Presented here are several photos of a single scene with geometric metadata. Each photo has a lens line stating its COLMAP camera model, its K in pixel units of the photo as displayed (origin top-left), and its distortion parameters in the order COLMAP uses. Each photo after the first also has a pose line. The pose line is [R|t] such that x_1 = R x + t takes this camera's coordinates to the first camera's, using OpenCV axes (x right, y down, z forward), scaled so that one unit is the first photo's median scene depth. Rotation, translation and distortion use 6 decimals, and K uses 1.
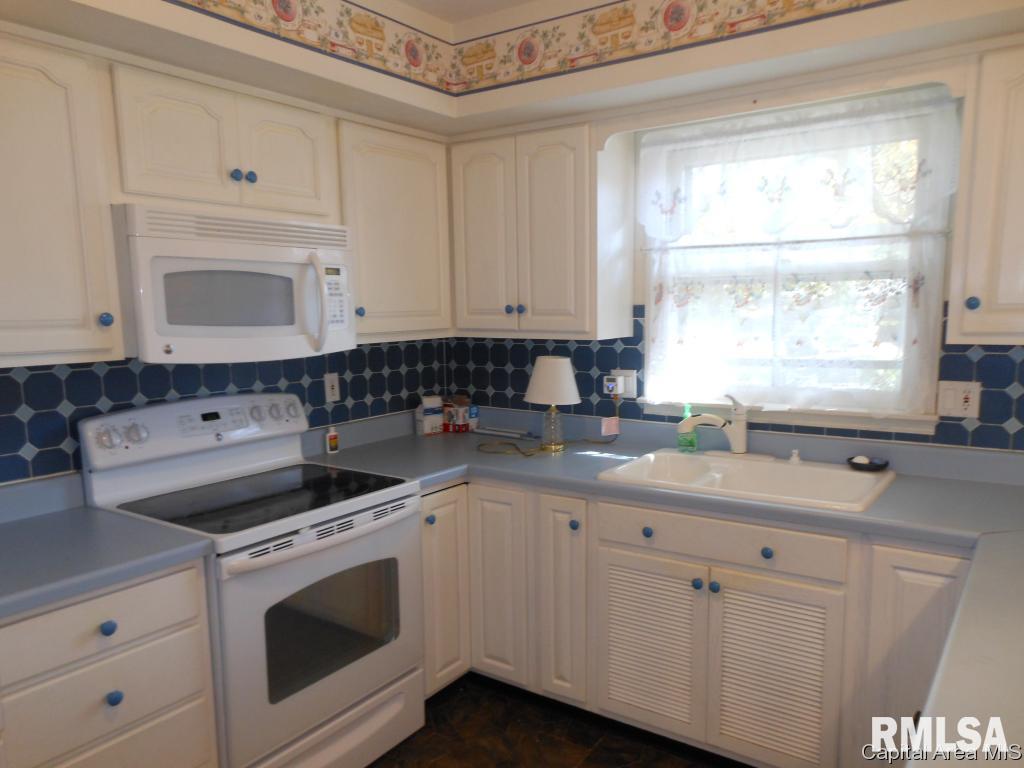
lens RADIAL K [[768.2, 0, 516.2], [0, 768.2, 418.9], [0, 0, 1]] dist [0.010278, 0.000619]
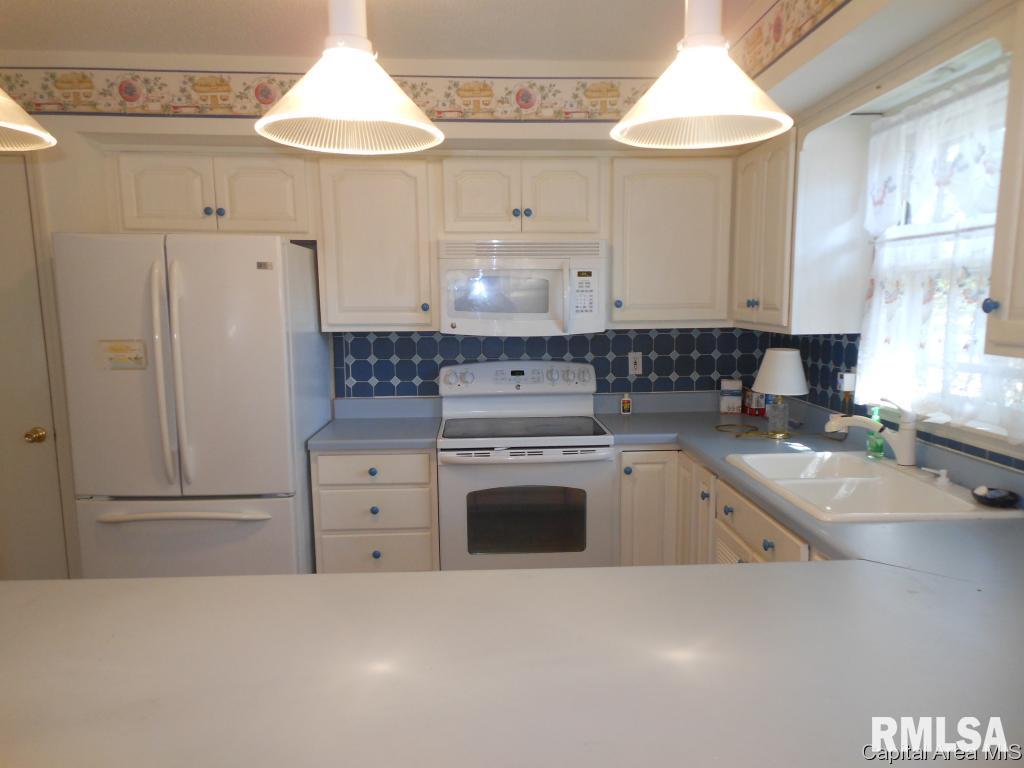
lens RADIAL K [[768.2, 0, 516.2], [0, 768.2, 418.9], [0, 0, 1]] dist [0.010278, 0.000619]
pose [[0.605510, 0.130618, -0.785045, 0.762567], [-0.118388, 0.990247, 0.073447, -0.023475], [0.786982, 0.048467, 0.615069, 0.080174]]
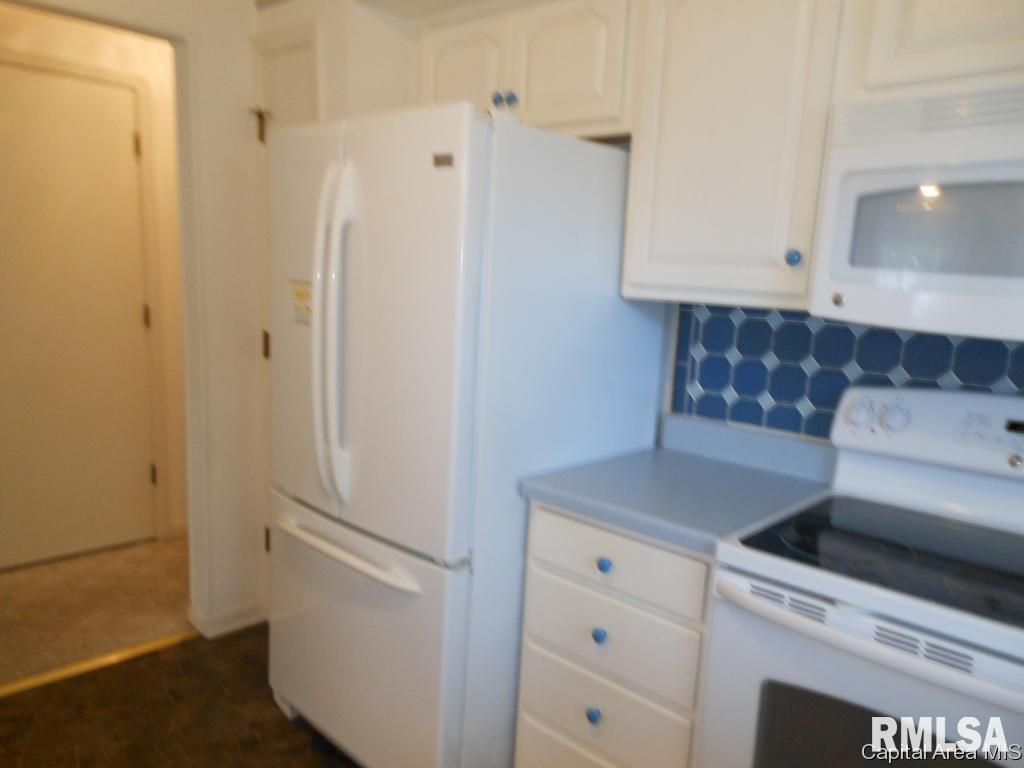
lens RADIAL K [[768.2, 0, 516.2], [0, 768.2, 418.9], [0, 0, 1]] dist [0.010278, 0.000619]
pose [[-0.157288, 0.189545, -0.969192, 0.269612], [-0.191874, 0.956840, 0.218268, -0.066296], [0.968733, 0.220294, -0.114131, 0.649049]]
